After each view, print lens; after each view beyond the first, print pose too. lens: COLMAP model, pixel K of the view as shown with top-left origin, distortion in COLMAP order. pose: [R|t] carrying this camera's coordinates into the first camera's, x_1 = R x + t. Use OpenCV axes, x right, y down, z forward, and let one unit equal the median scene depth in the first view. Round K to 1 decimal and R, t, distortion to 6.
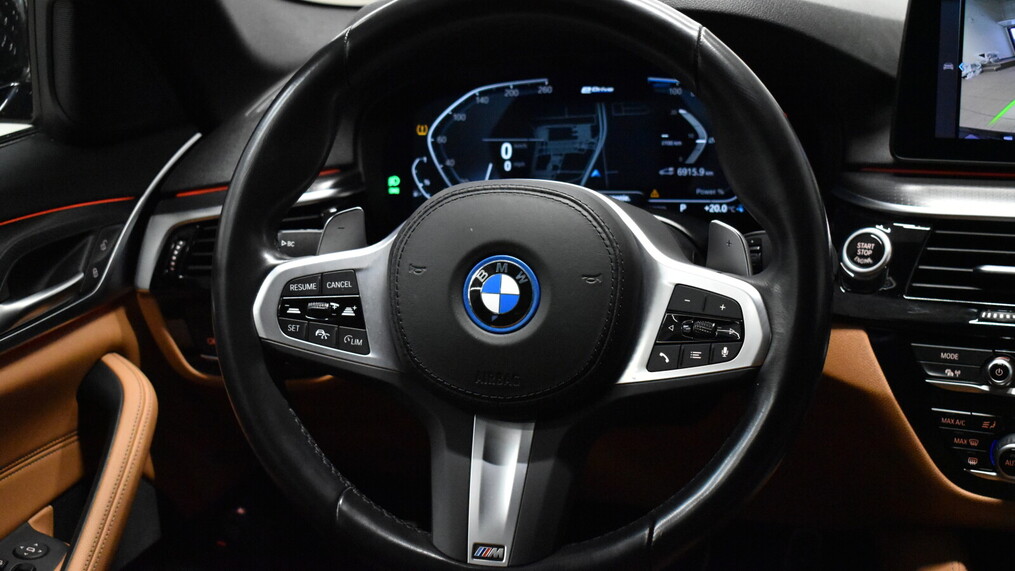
lens RADIAL K [[1543.6, 0, 507.5], [0, 1543.6, 285.5], [0, 0, 1]] dist [-0.029100, 0.020560]
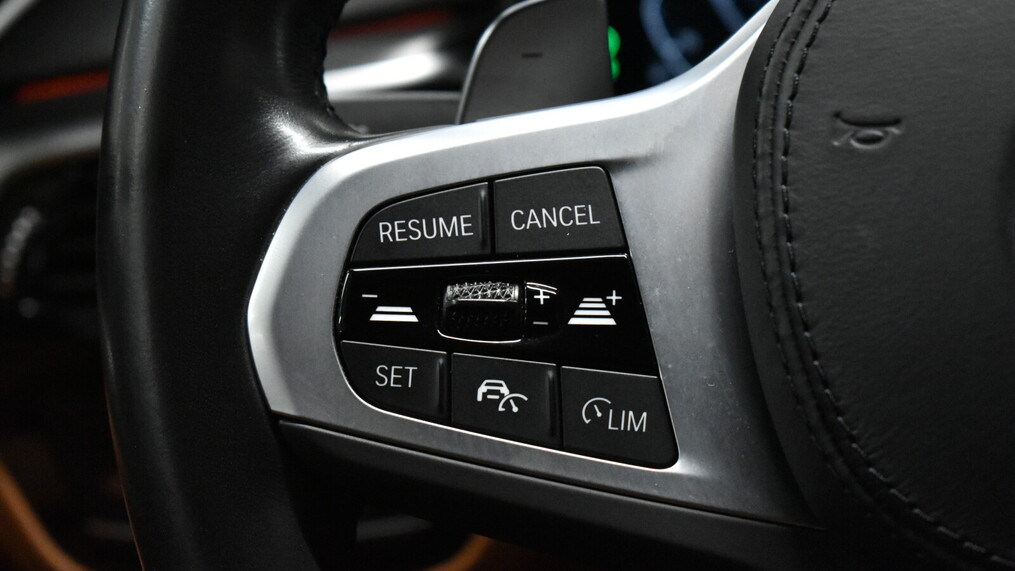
lens RADIAL K [[2456.5, 0, 507.5], [0, 2456.5, 285.5], [0, 0, 1]] dist [-0.010586, -0.068799]
pose [[0.999172, -0.030475, -0.026973, -0.106201], [0.028383, 0.996796, -0.074778, 0.044533], [0.029165, 0.073951, 0.996835, 0.562116]]
